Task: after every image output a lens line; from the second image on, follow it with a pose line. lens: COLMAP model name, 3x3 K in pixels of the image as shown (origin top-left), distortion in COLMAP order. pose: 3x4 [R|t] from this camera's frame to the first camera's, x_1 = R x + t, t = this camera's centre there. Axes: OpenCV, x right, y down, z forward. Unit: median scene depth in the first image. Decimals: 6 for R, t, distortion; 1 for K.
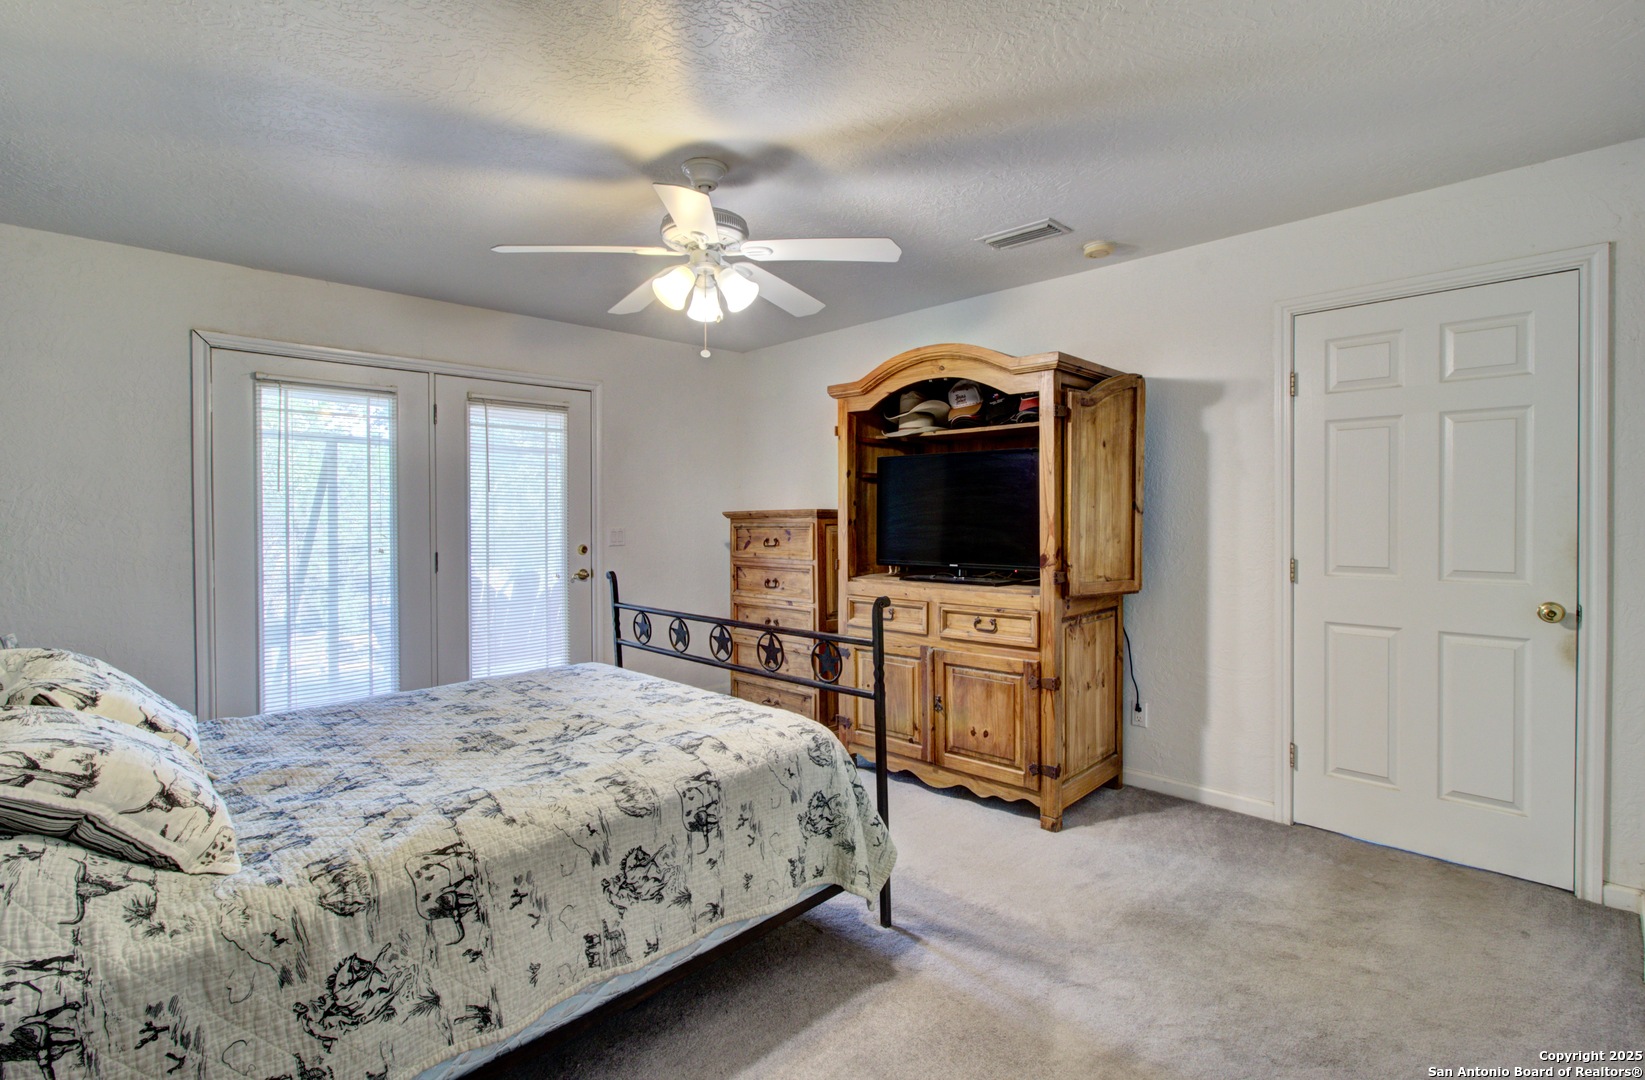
lens RADIAL K [[753.4, 0, 822.5], [0, 753.4, 521.1], [0, 0, 1]] dist [-0.021289, 0.013949]
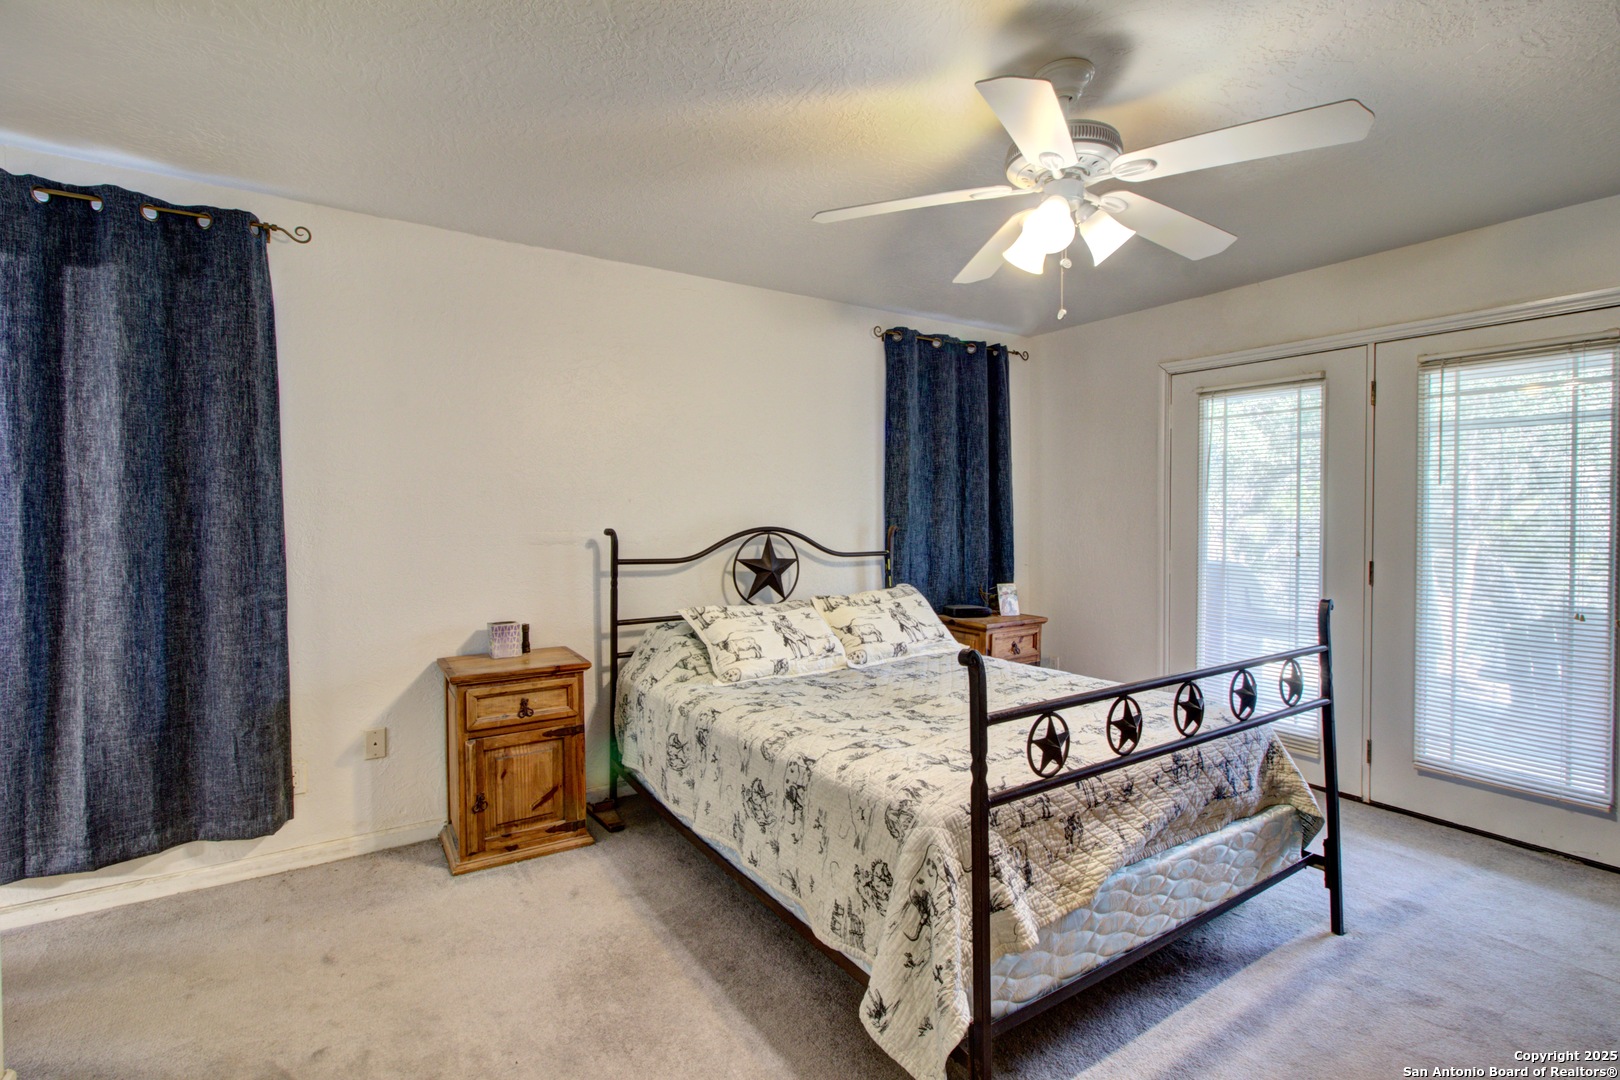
lens RADIAL K [[763.2, 0, 816.9], [0, 763.2, 522.7], [0, 0, 1]] dist [0.000513, -0.000017]
pose [[-0.180745, 0.019471, -0.983337, 0.804039], [-0.010679, 0.999706, 0.021758, -0.024472], [0.983472, 0.014433, -0.180484, 1.060188]]
